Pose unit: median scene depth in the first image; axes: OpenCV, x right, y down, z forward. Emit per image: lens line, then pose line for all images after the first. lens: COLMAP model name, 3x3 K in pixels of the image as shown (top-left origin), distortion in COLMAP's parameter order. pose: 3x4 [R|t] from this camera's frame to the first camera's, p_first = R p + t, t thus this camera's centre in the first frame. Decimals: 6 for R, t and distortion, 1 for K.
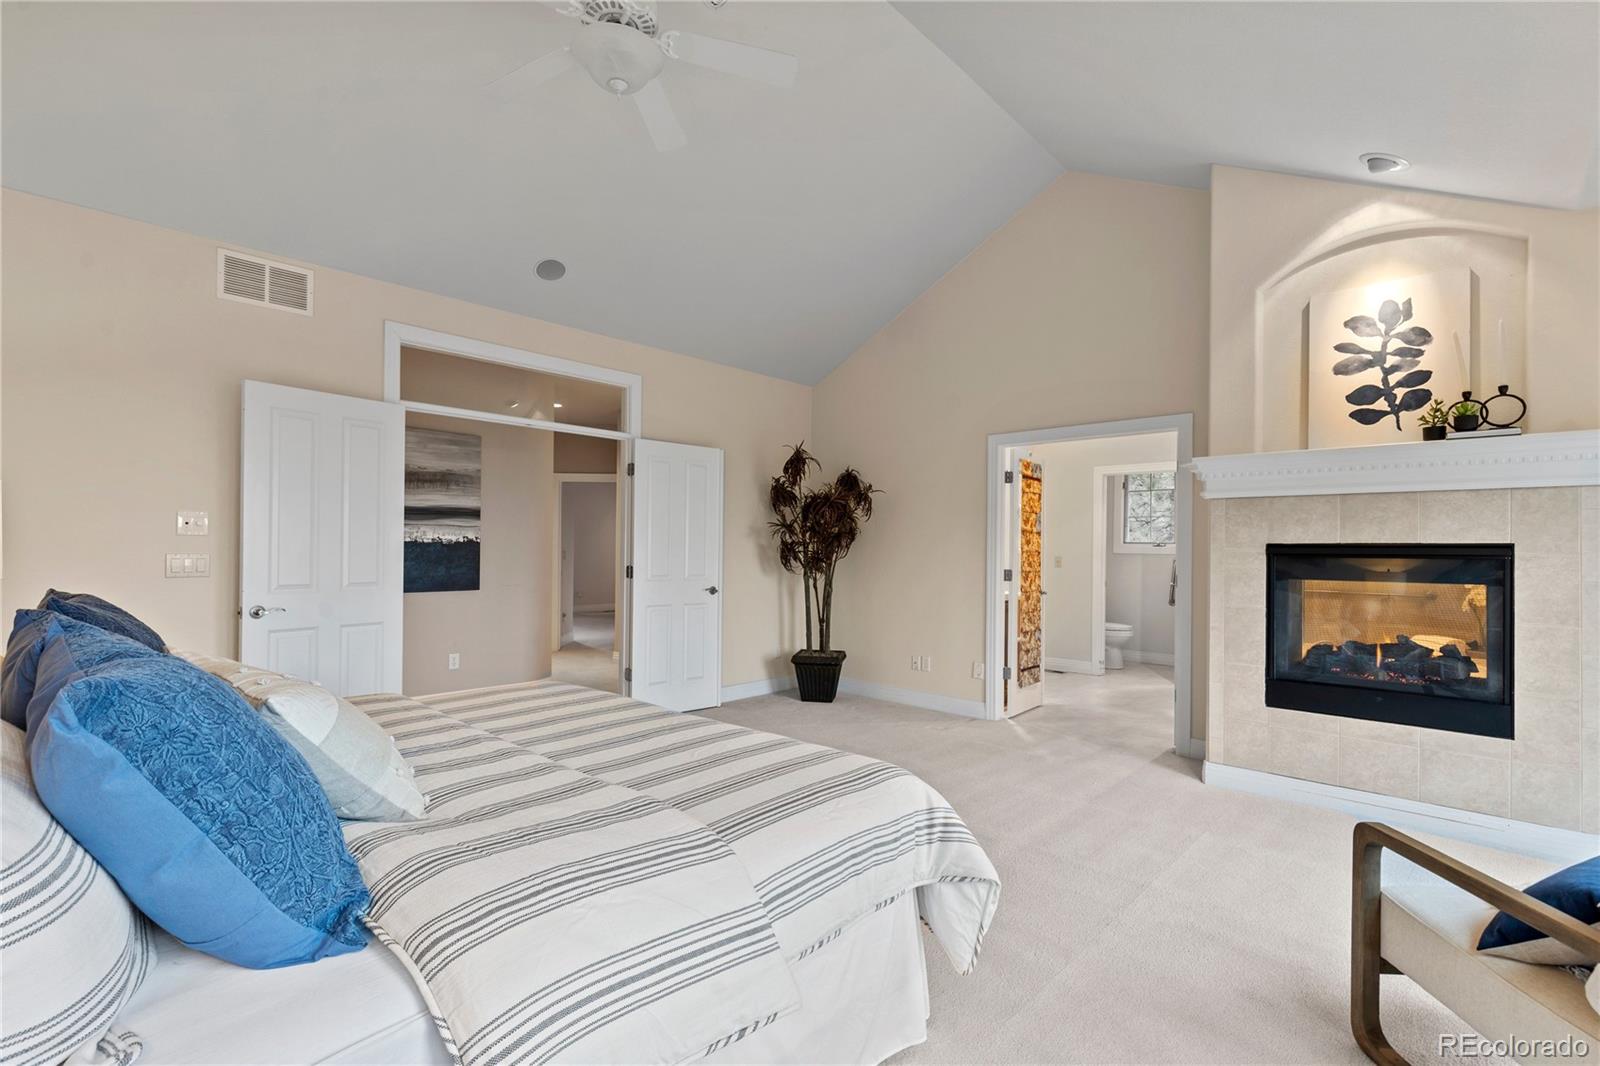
lens RADIAL K [[724.3, 0, 800.9], [0, 724.3, 543.1], [0, 0, 1]] dist [-0.000799, 0.000143]
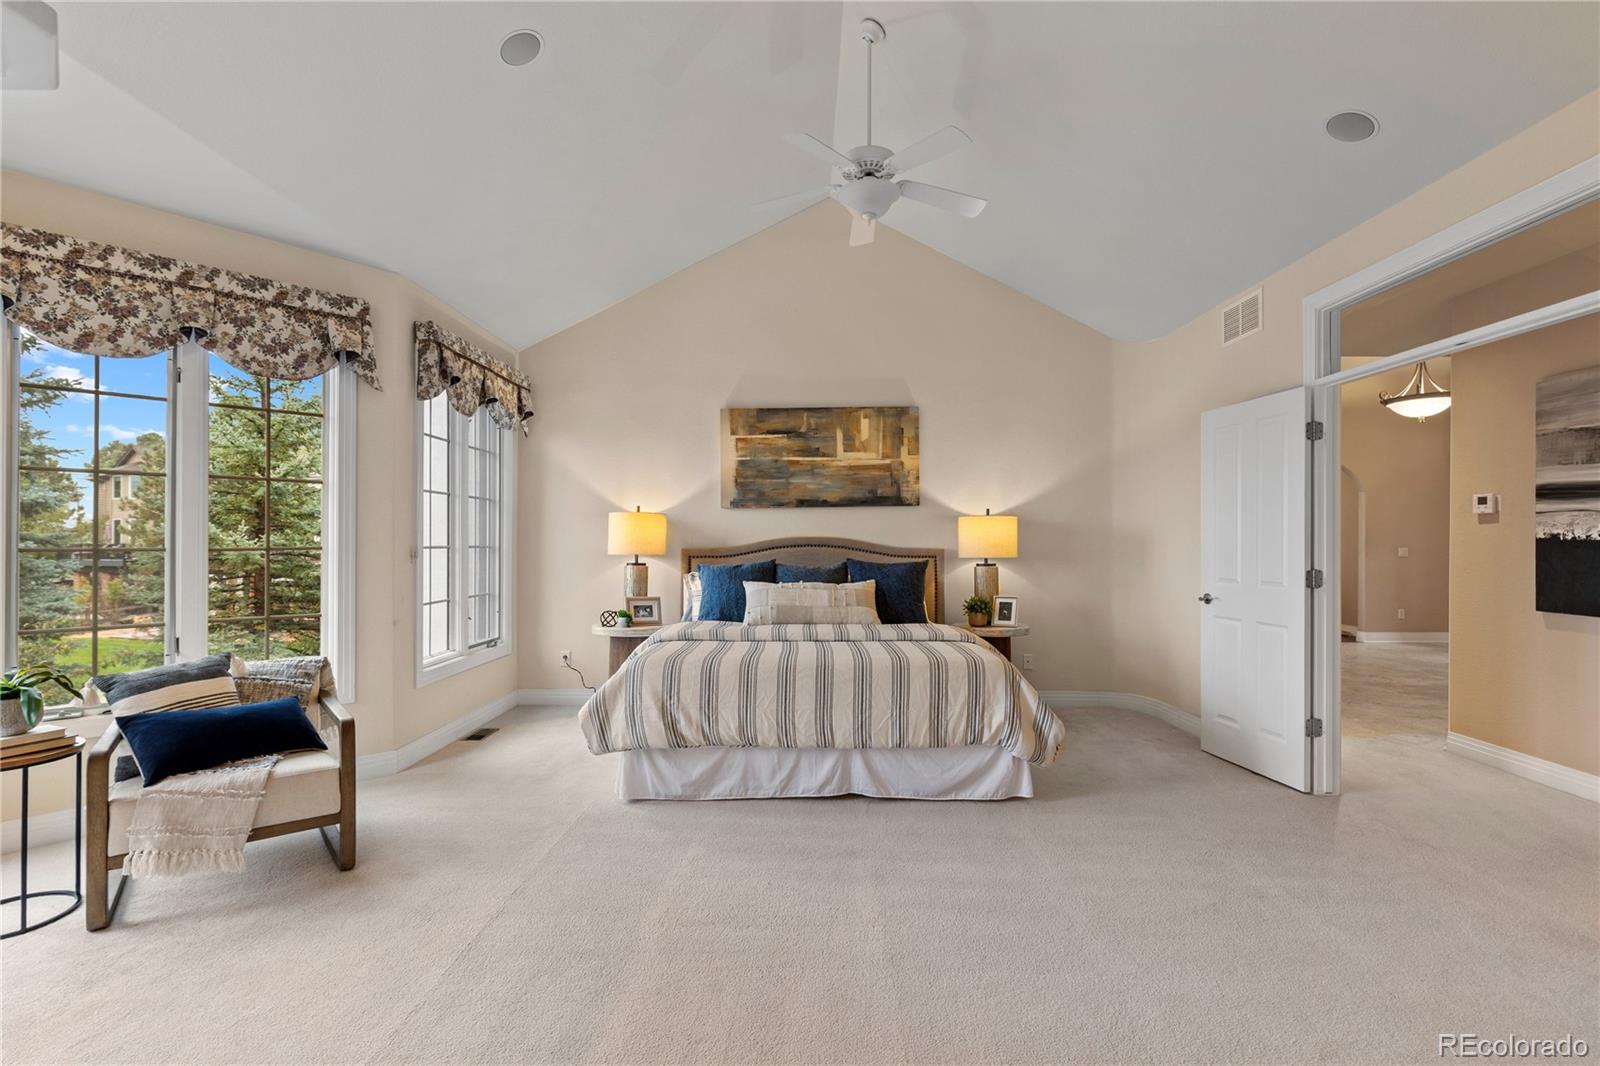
lens RADIAL K [[724.3, 0, 800.9], [0, 724.3, 543.1], [0, 0, 1]] dist [-0.000799, 0.000143]
pose [[-0.749116, -0.009599, -0.662370, 0.573937], [-0.004025, 0.999943, -0.009939, 0.016660], [0.662427, -0.004779, -0.749111, 1.429204]]
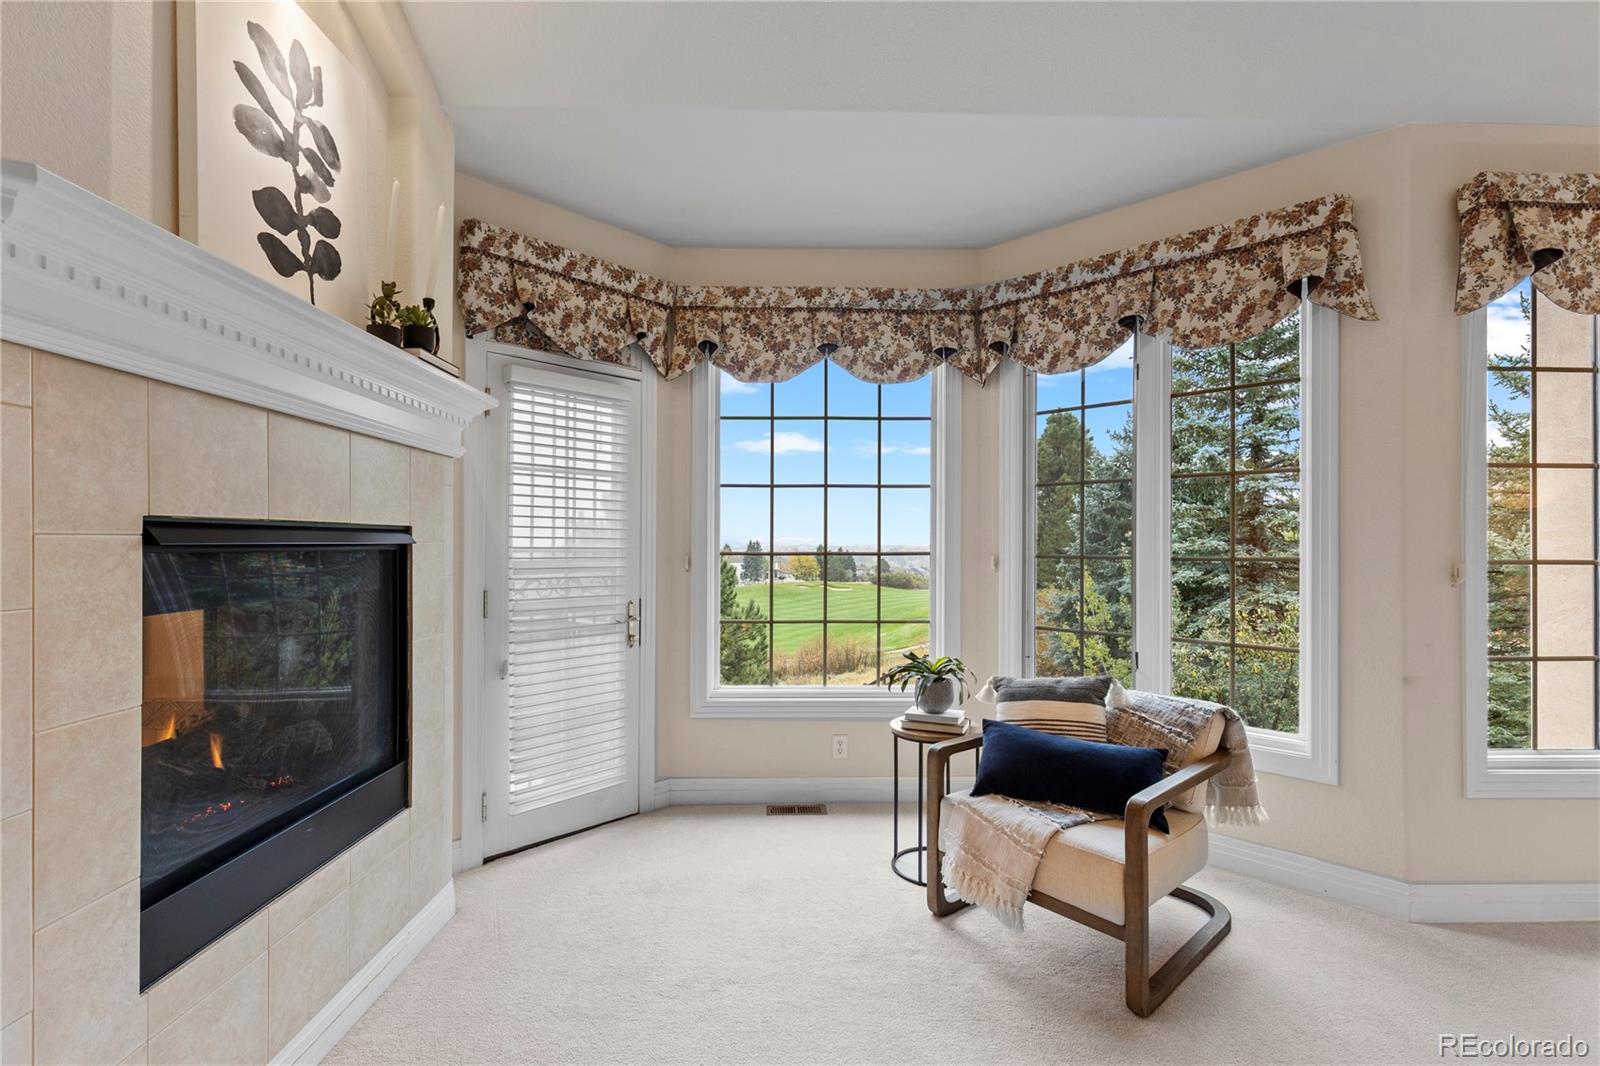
lens RADIAL K [[723.4, 0, 806.3], [0, 723.4, 542.9], [0, 0, 1]] dist [0.003095, -0.000874]
pose [[-0.689600, -0.010325, 0.724117, 0.195429], [-0.017590, 0.999842, -0.002495, 0.009573], [-0.723977, -0.014457, -0.689673, 1.086331]]
